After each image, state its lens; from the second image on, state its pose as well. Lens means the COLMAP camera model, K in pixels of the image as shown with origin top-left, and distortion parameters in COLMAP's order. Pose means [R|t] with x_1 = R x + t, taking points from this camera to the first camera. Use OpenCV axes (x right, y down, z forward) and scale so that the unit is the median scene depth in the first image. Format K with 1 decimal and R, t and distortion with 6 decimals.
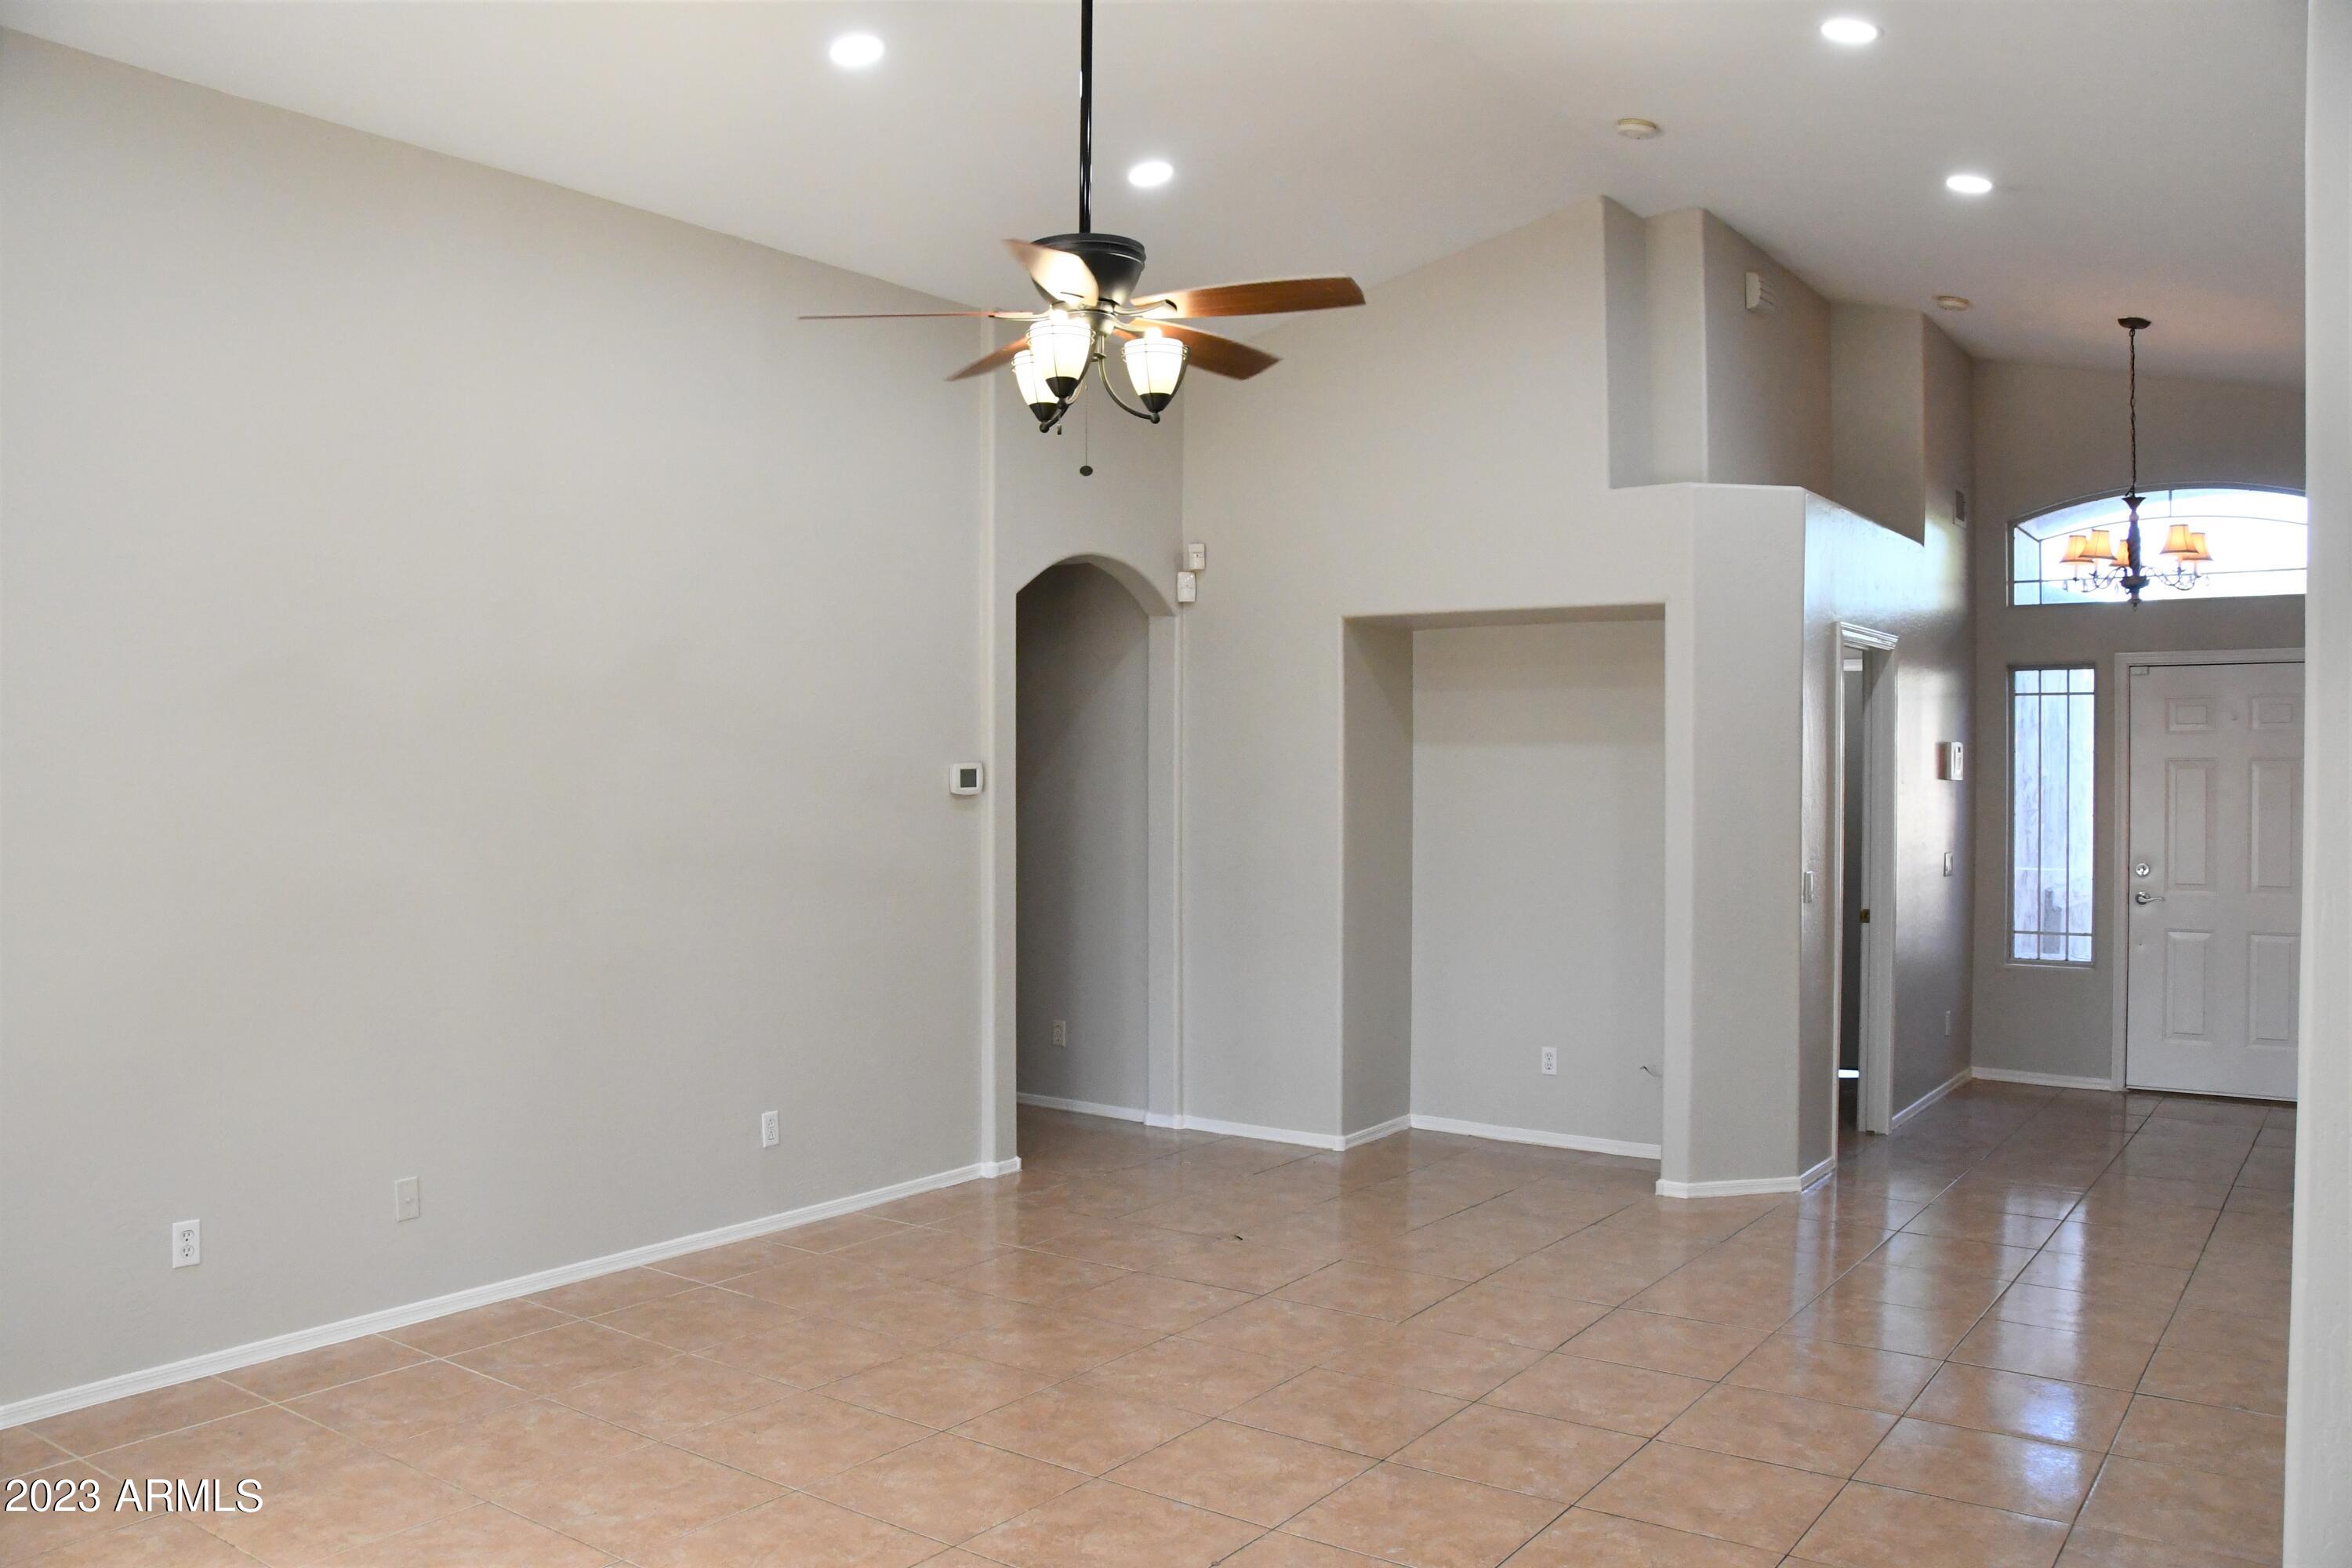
lens RADIAL K [[1806.9, 0, 1176.0], [0, 1806.9, 784.0], [0, 0, 1]] dist [-0.145603, 0.000456]
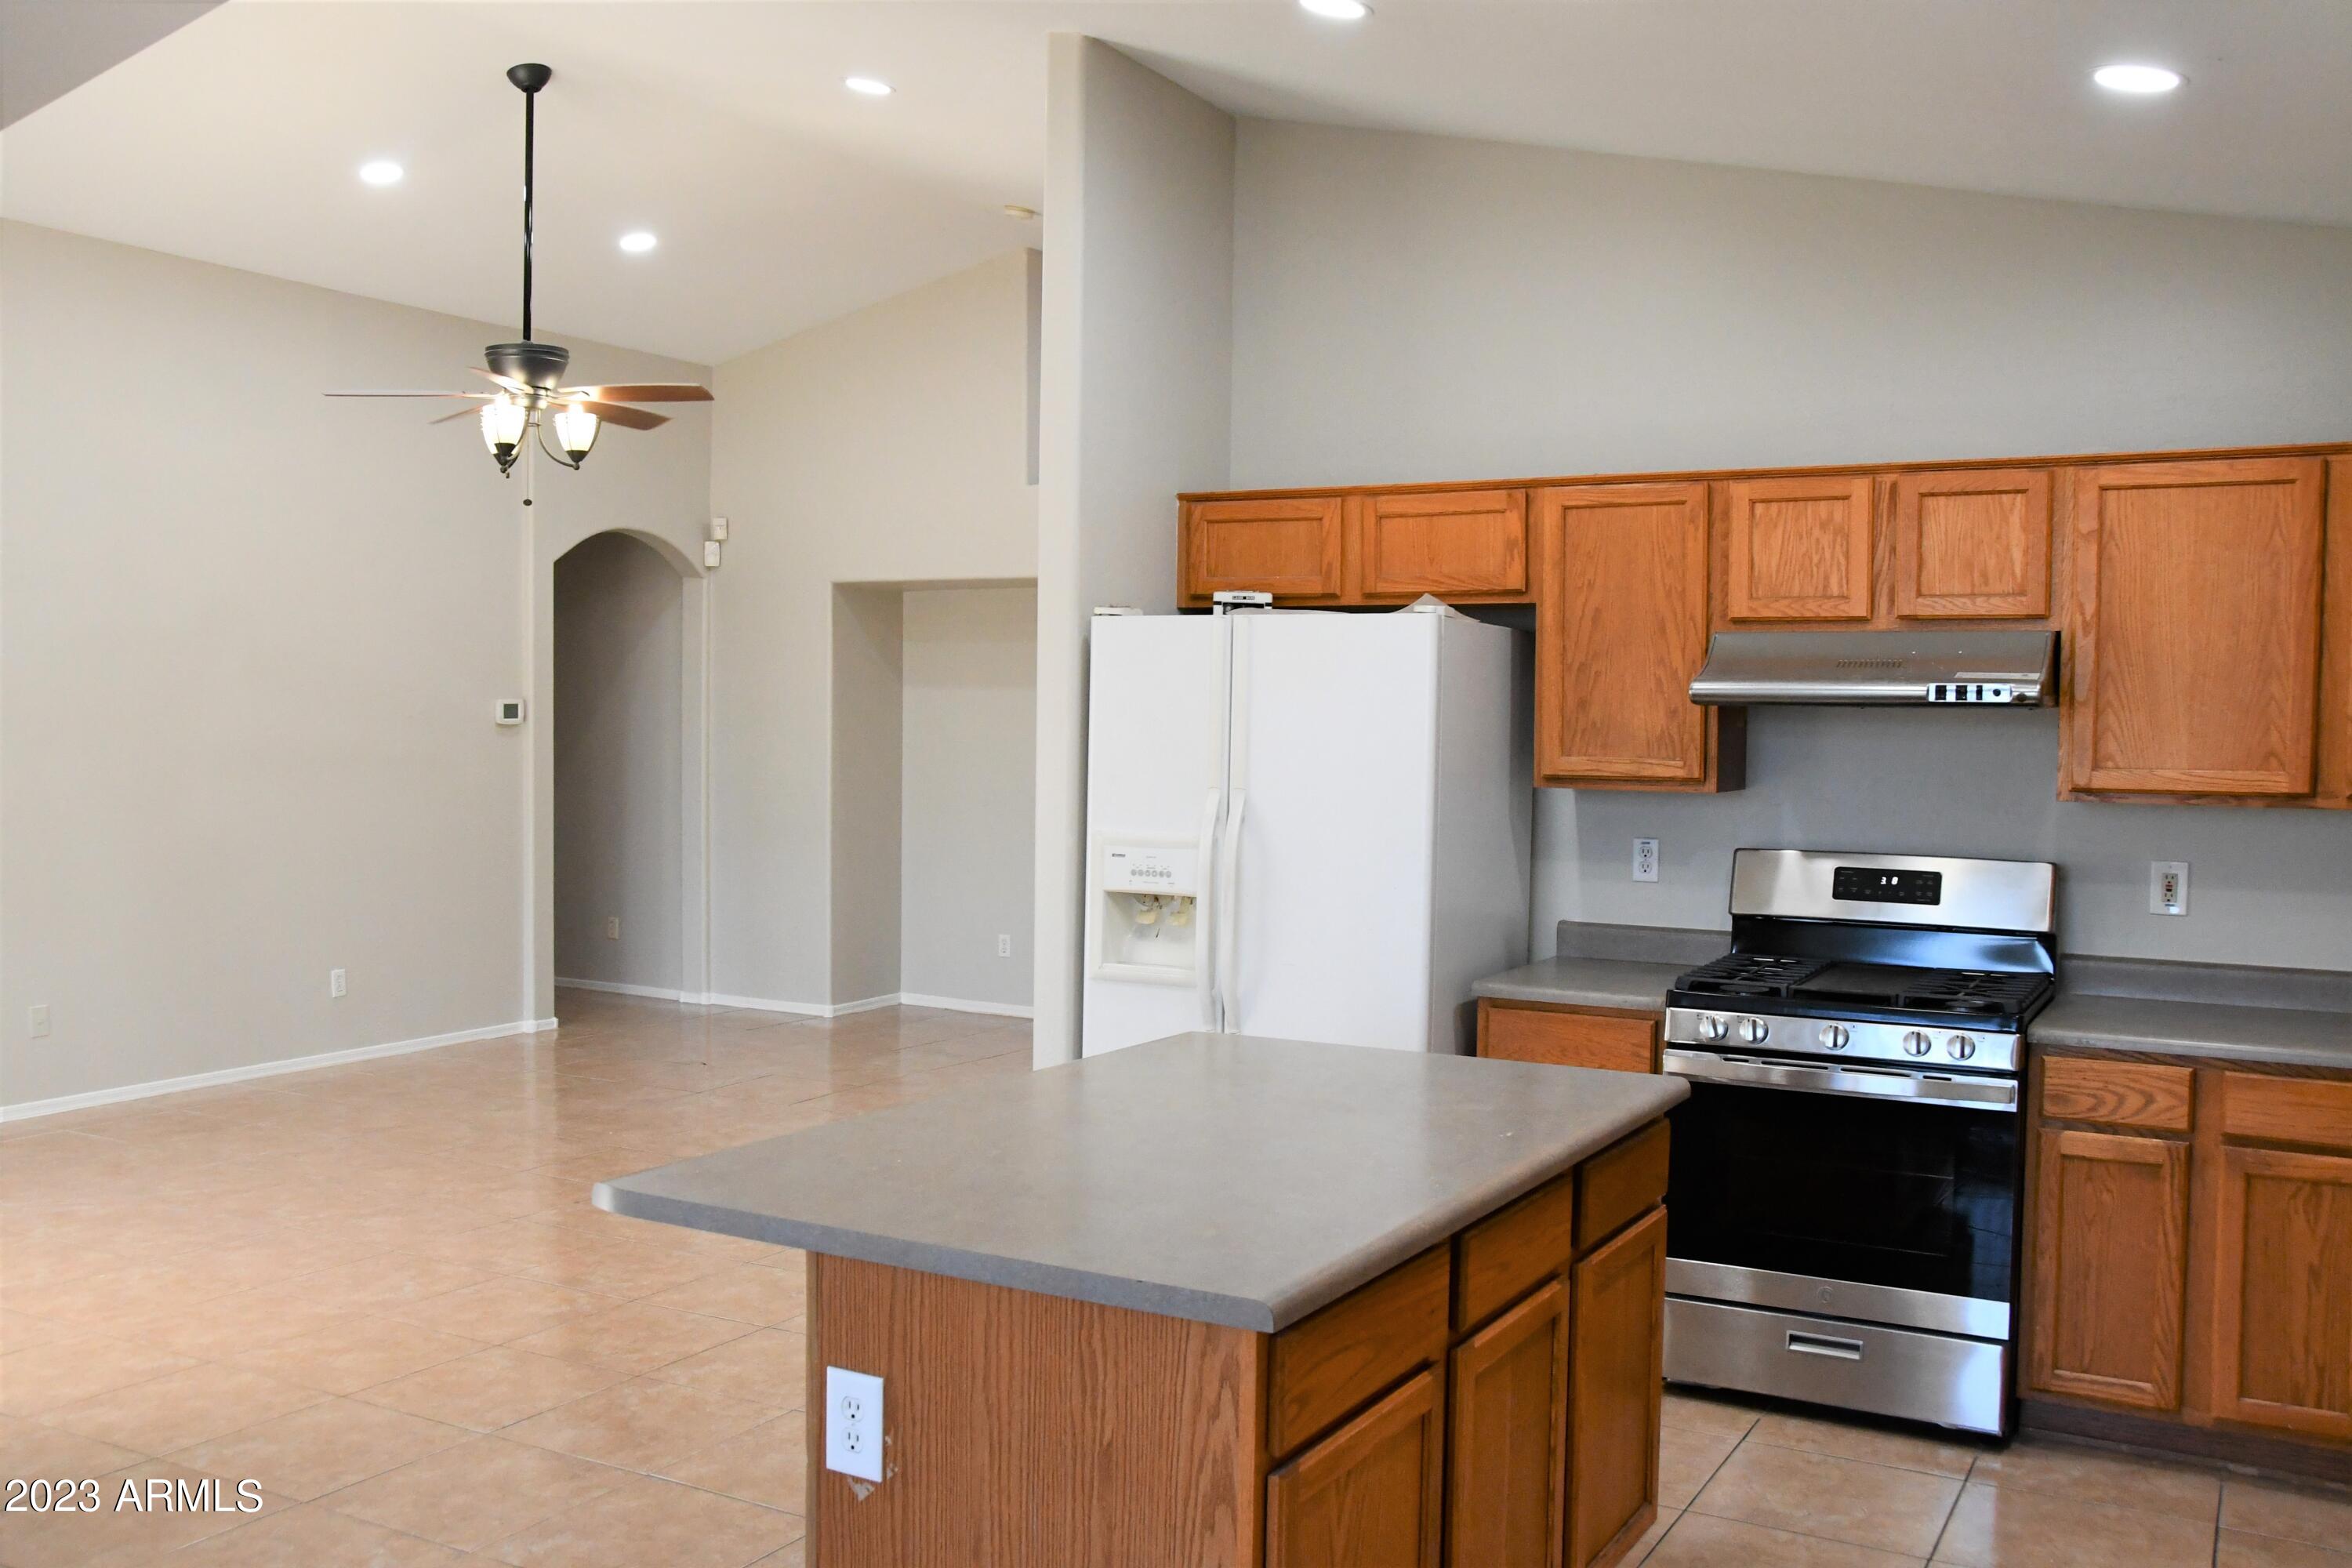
lens RADIAL K [[2101.8, 0, 1176.0], [0, 2101.8, 784.0], [0, 0, 1]] dist [-0.099597, 0.079377]
pose [[0.994181, 0.004088, 0.107642, 0.184811], [-0.007069, 0.999602, 0.027320, 0.004383], [-0.107487, -0.027922, 0.993814, -0.475976]]
